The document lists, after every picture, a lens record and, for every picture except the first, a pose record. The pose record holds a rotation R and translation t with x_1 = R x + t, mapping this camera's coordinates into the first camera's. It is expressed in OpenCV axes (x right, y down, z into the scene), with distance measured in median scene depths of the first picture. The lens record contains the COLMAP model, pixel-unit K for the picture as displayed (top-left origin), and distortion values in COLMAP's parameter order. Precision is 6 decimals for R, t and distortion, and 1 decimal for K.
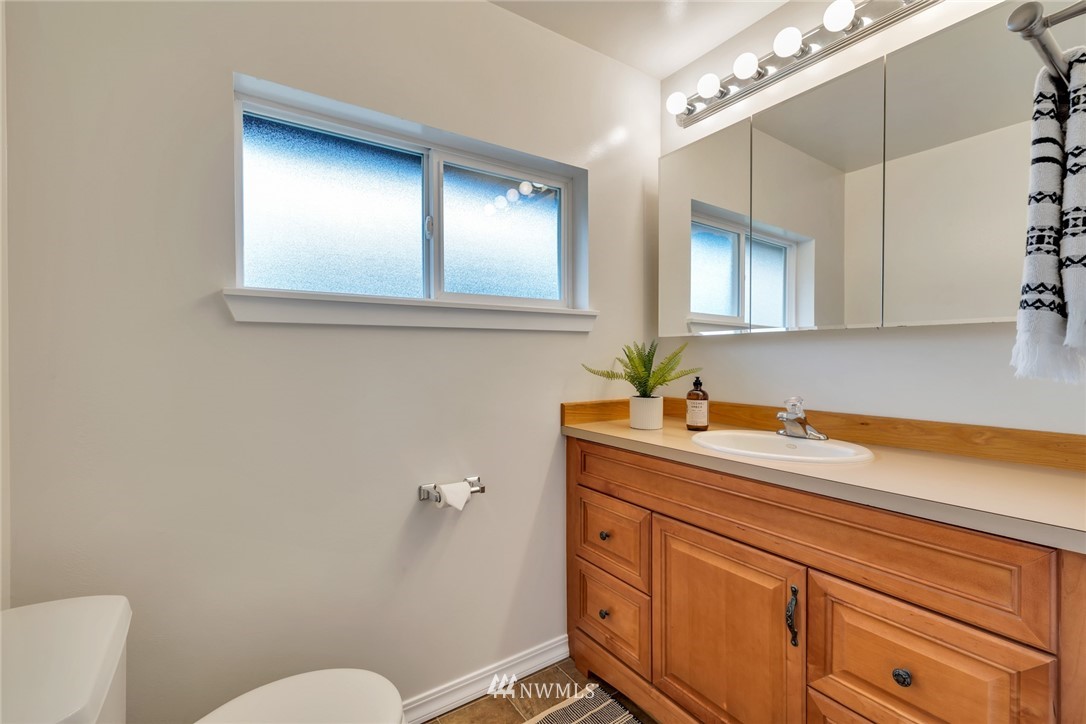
lens RADIAL K [[486.1, 0, 577.0], [0, 486.1, 361.8], [0, 0, 1]] dist [0.000083, 0.000034]
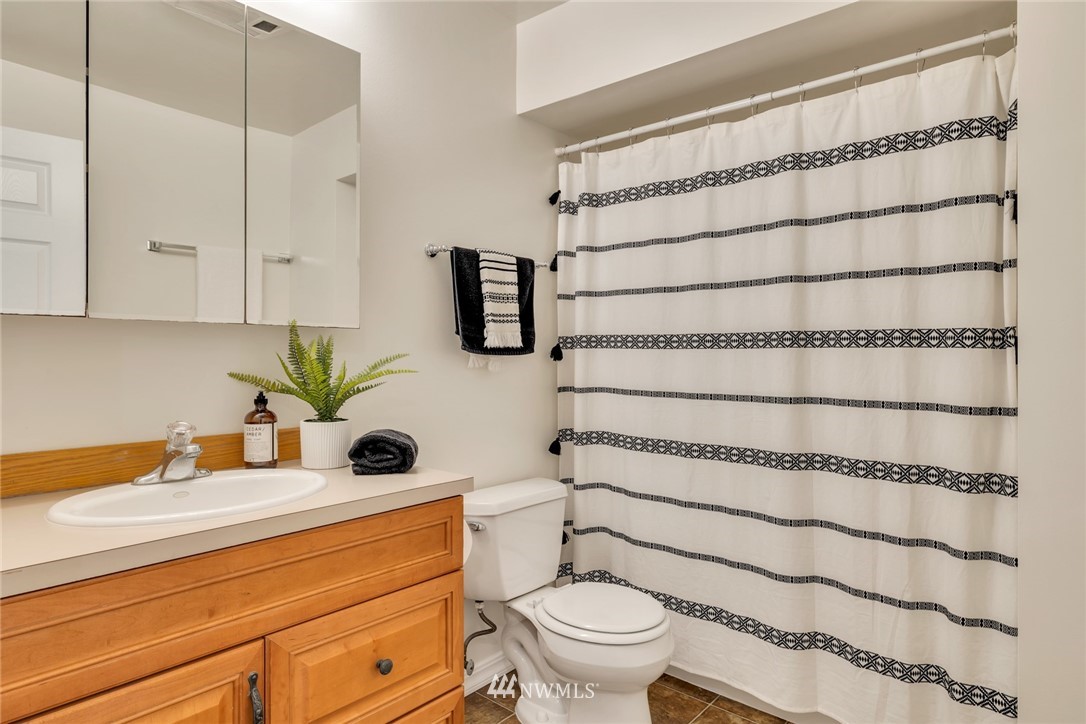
lens RADIAL K [[586.7, 0, 543.0], [0, 586.7, 362.0], [0, 0, 1]] dist [-0.000970, 0.000005]
pose [[-0.254716, 0.002531, 0.967013, -0.536679], [0.005631, 0.999984, -0.001134, 0.000115], [-0.967000, 0.005157, -0.254726, 0.841798]]
